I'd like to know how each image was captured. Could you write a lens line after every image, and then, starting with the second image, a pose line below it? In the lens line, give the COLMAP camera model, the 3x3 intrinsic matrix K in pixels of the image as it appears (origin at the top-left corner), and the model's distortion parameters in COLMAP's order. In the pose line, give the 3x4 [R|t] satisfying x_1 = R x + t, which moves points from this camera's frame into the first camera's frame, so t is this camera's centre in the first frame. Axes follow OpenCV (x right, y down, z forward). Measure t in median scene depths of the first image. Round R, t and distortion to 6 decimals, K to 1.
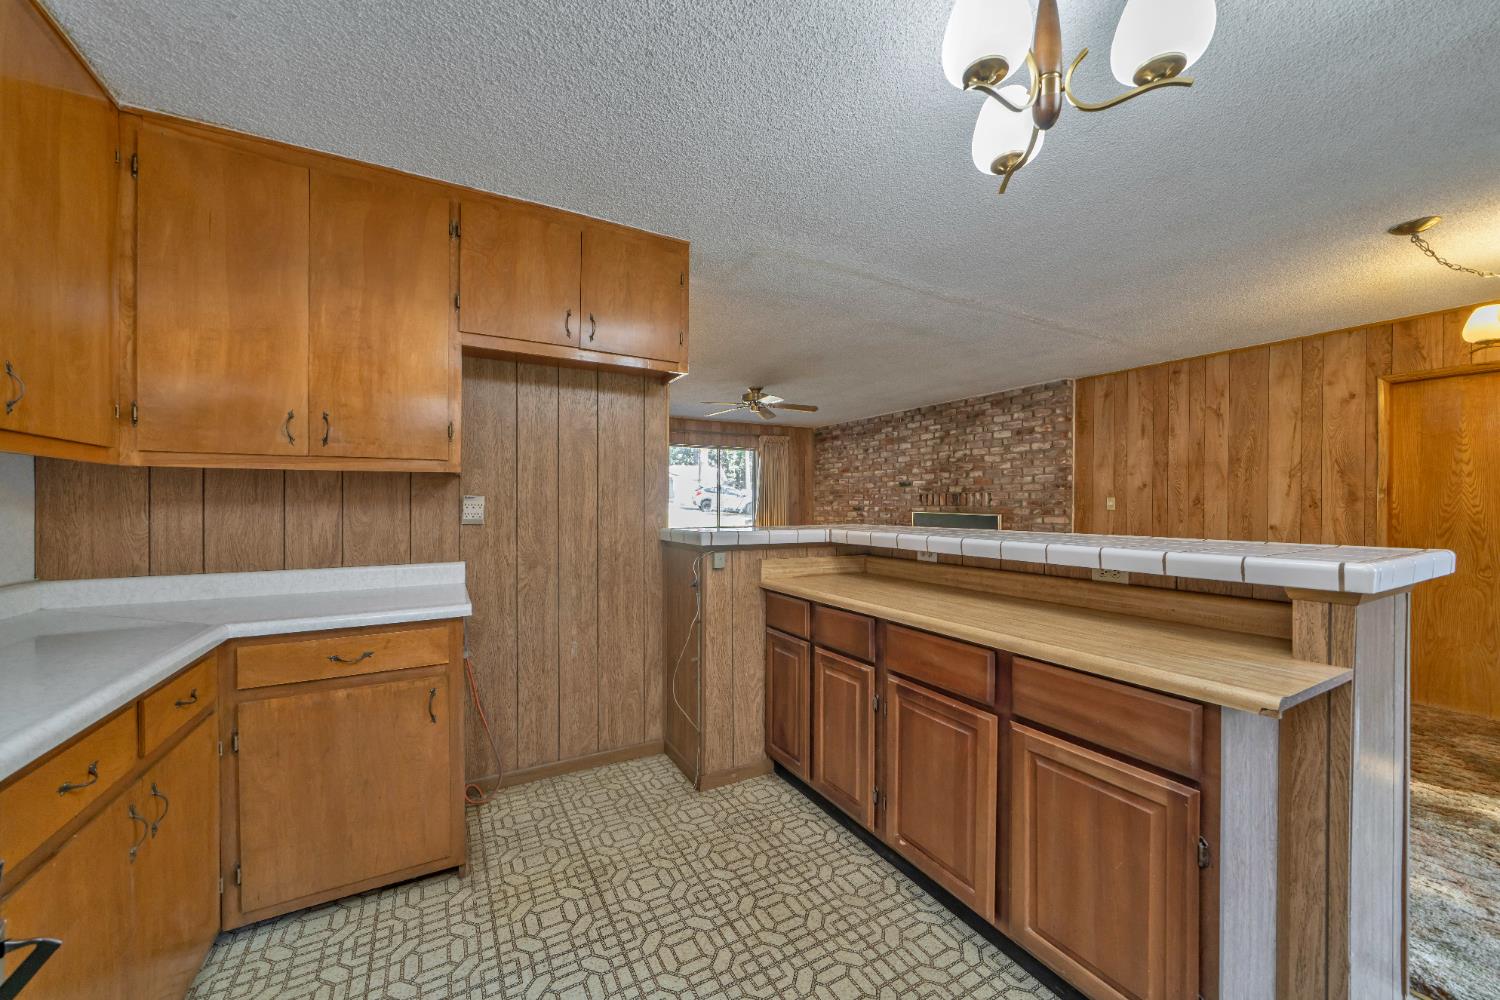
lens RADIAL K [[549.0, 0, 744.7], [0, 549.0, 506.3], [0, 0, 1]] dist [-0.001540, 0.000053]
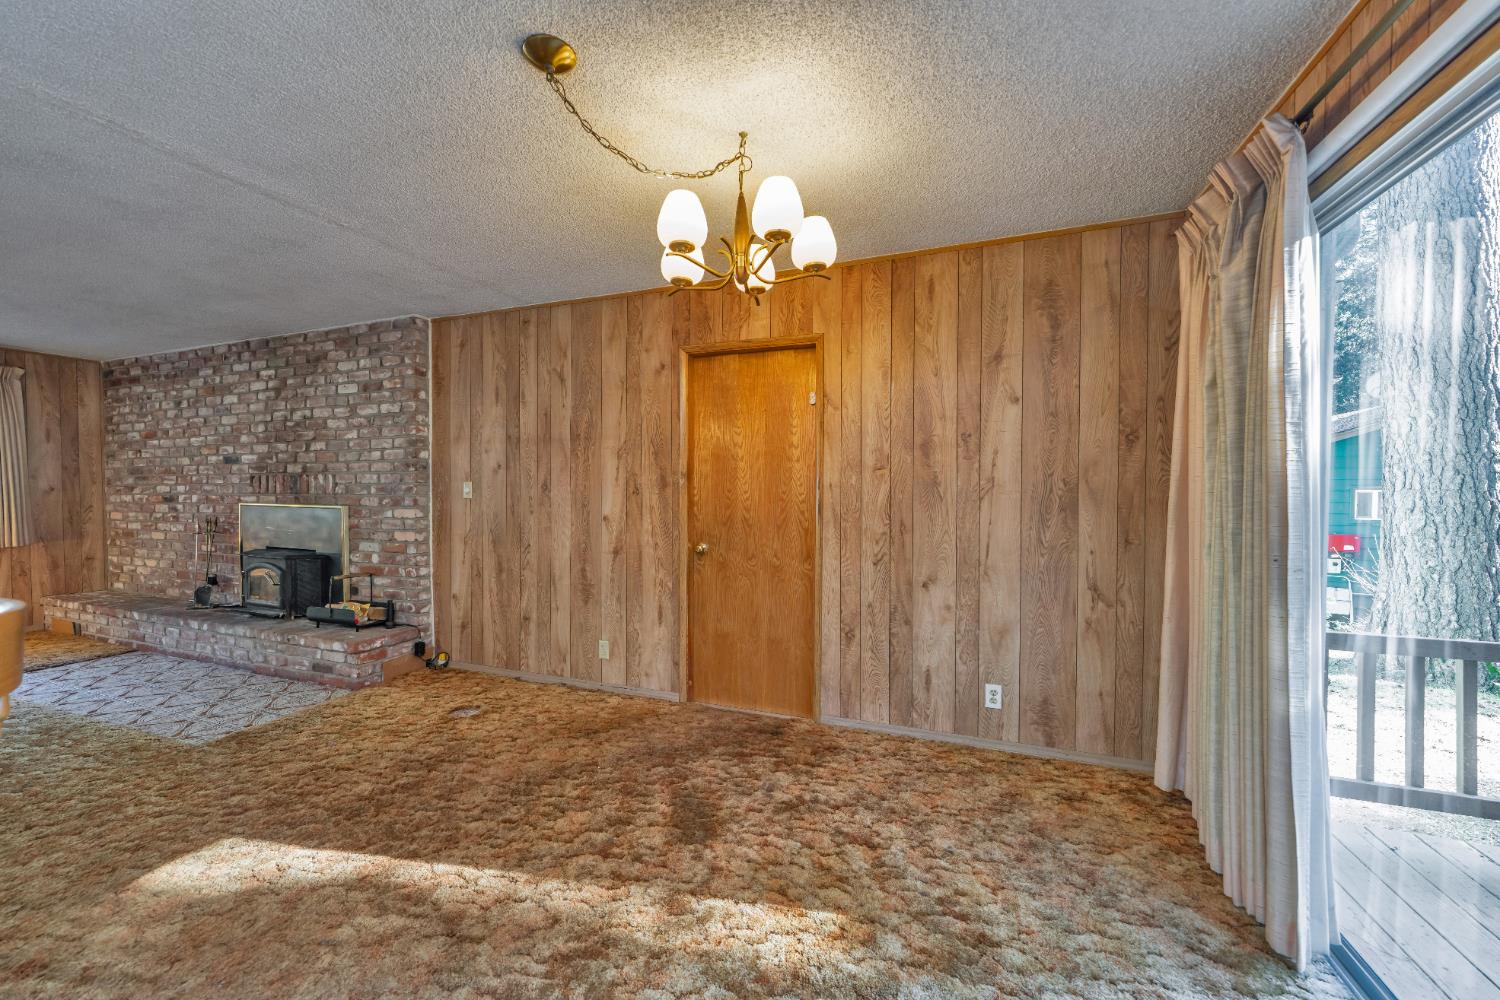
lens RADIAL K [[566.6, 0, 747.2], [0, 566.6, 508.6], [0, 0, 1]] dist [-0.002528, -0.000147]
pose [[0.763364, -0.018087, 0.645716, 0.386630], [0.002650, 0.999687, 0.024870, 0.001883], [-0.645963, -0.017274, 0.763173, 0.135320]]
